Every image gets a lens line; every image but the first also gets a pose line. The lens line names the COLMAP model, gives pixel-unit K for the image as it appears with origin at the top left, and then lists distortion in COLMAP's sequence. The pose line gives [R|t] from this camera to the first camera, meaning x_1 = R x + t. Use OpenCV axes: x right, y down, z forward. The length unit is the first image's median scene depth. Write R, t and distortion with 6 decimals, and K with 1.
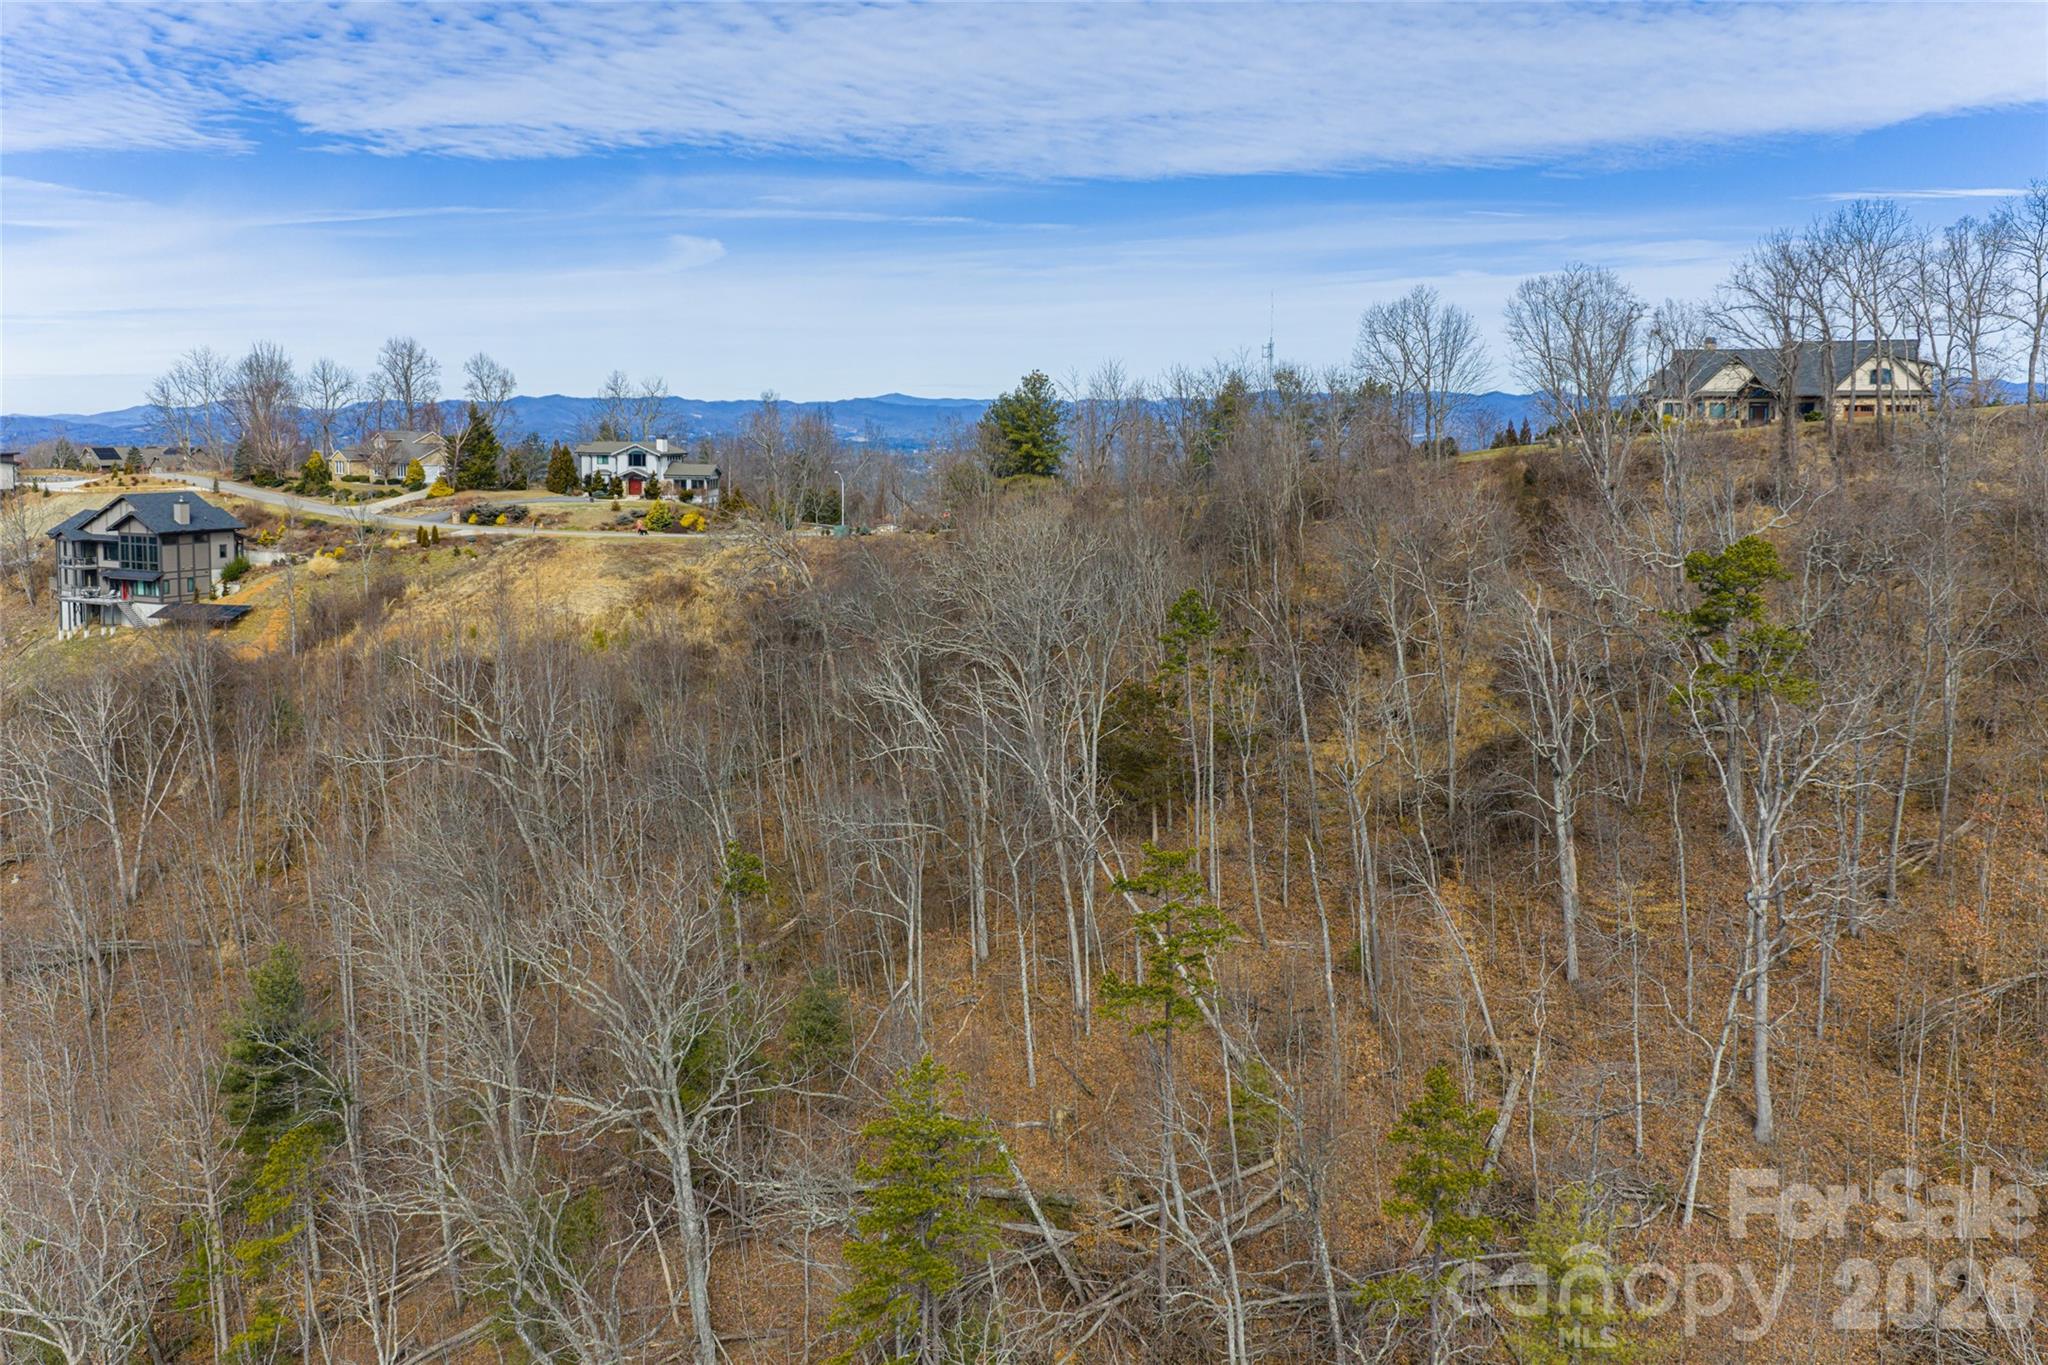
lens RADIAL K [[1690.4, 0, 1024.0], [0, 1690.4, 682.5], [0, 0, 1]] dist [-0.004660, -0.001317]
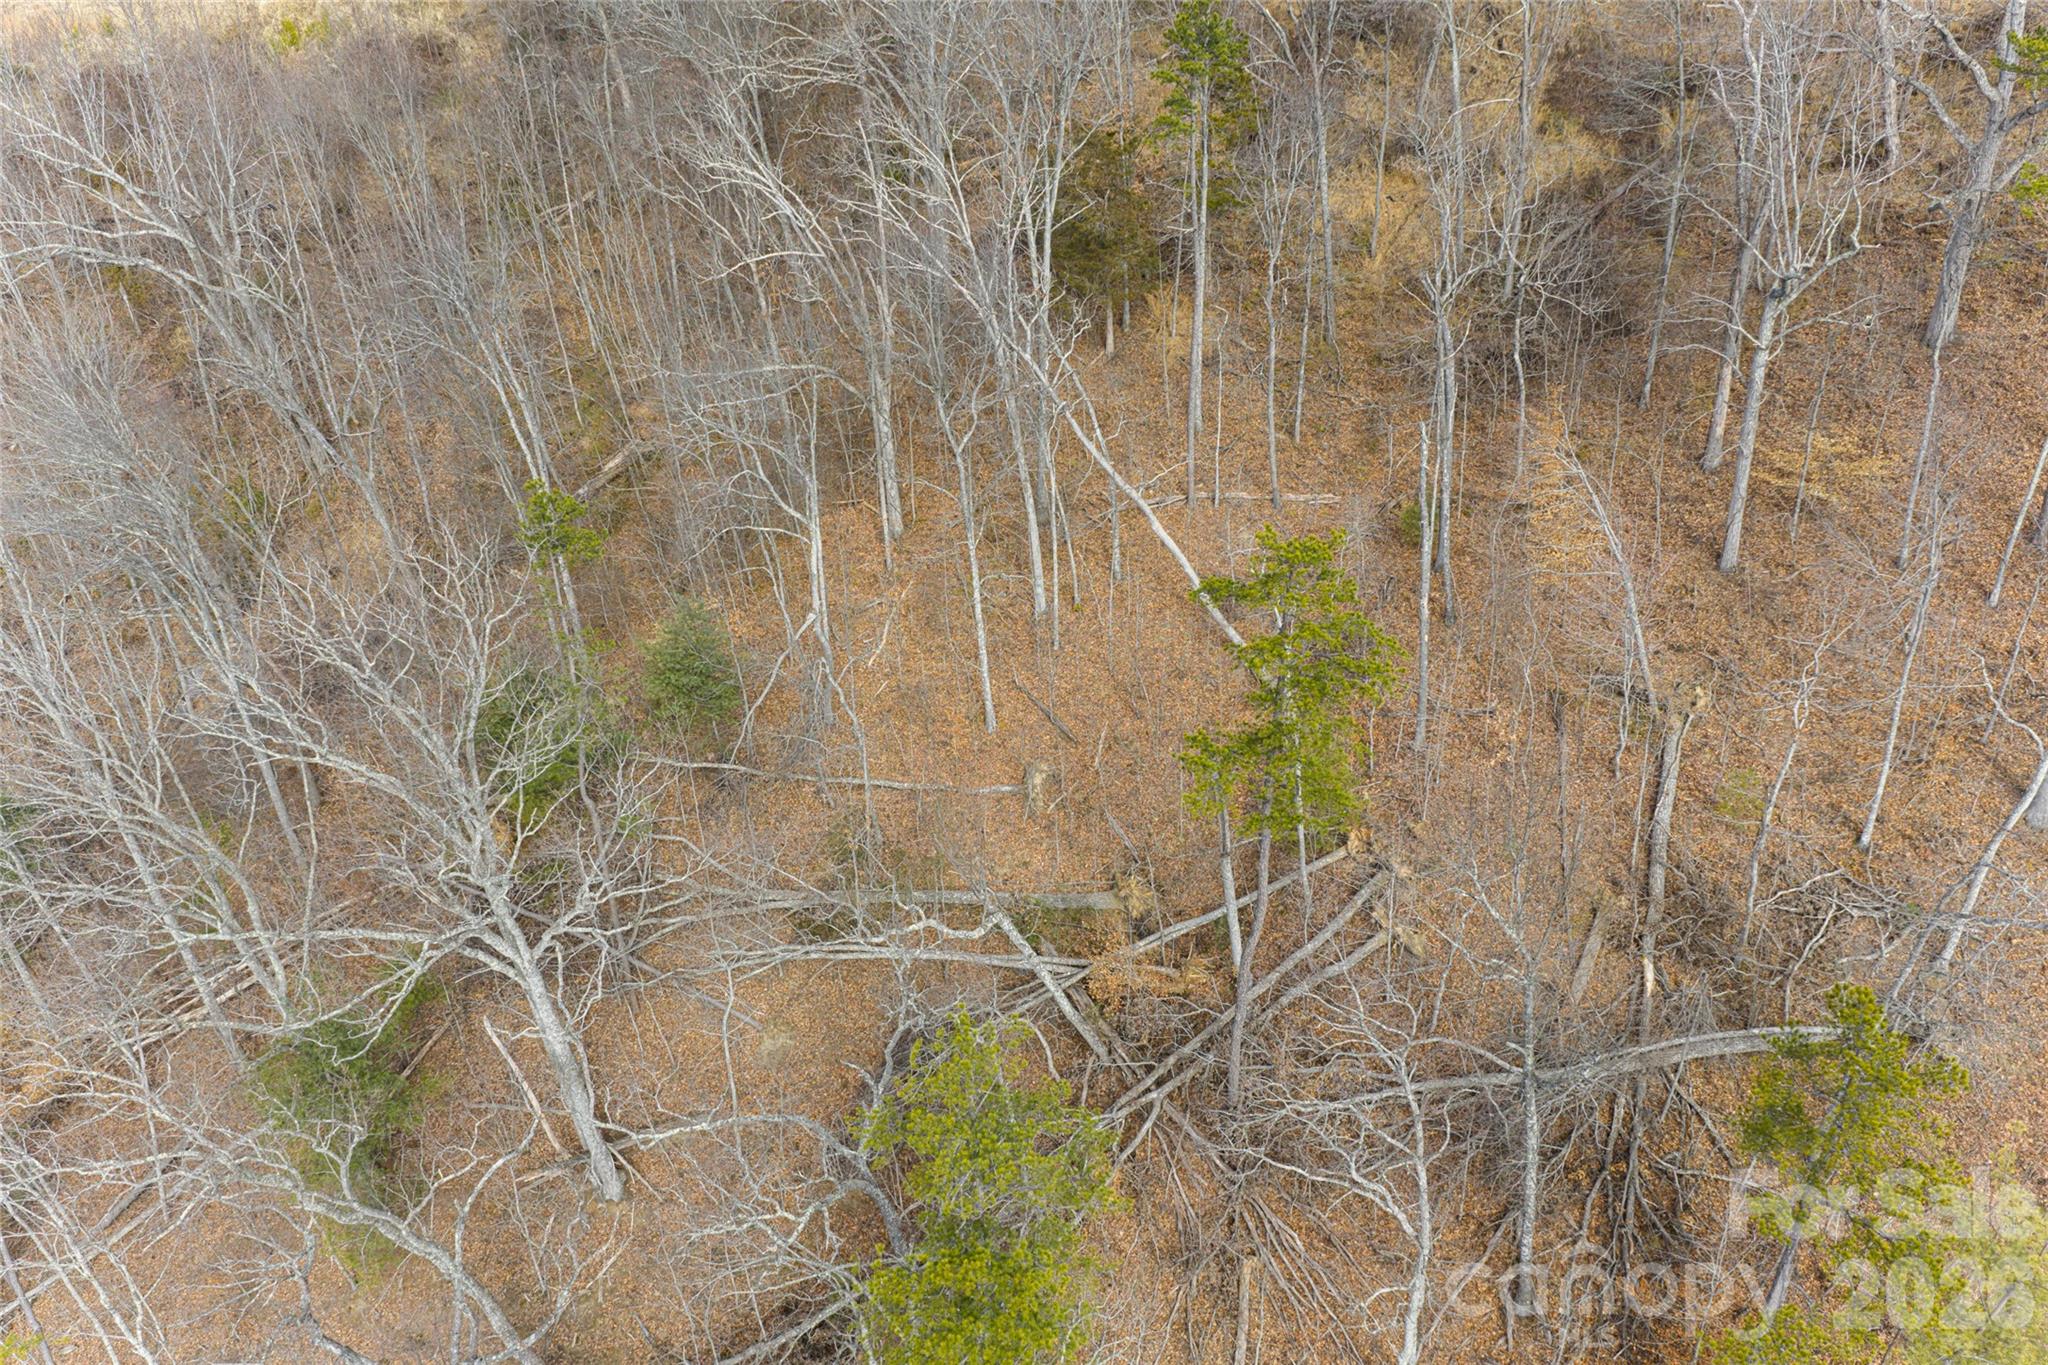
lens RADIAL K [[1595.2, 0, 1024.0], [0, 1595.2, 682.5], [0, 0, 1]] dist [0.000577, -0.003485]
pose [[0.990713, -0.080436, 0.109625, -0.054550], [0.030001, 0.915693, 0.400757, -0.059638], [-0.132618, -0.393746, 0.909602, 0.356024]]
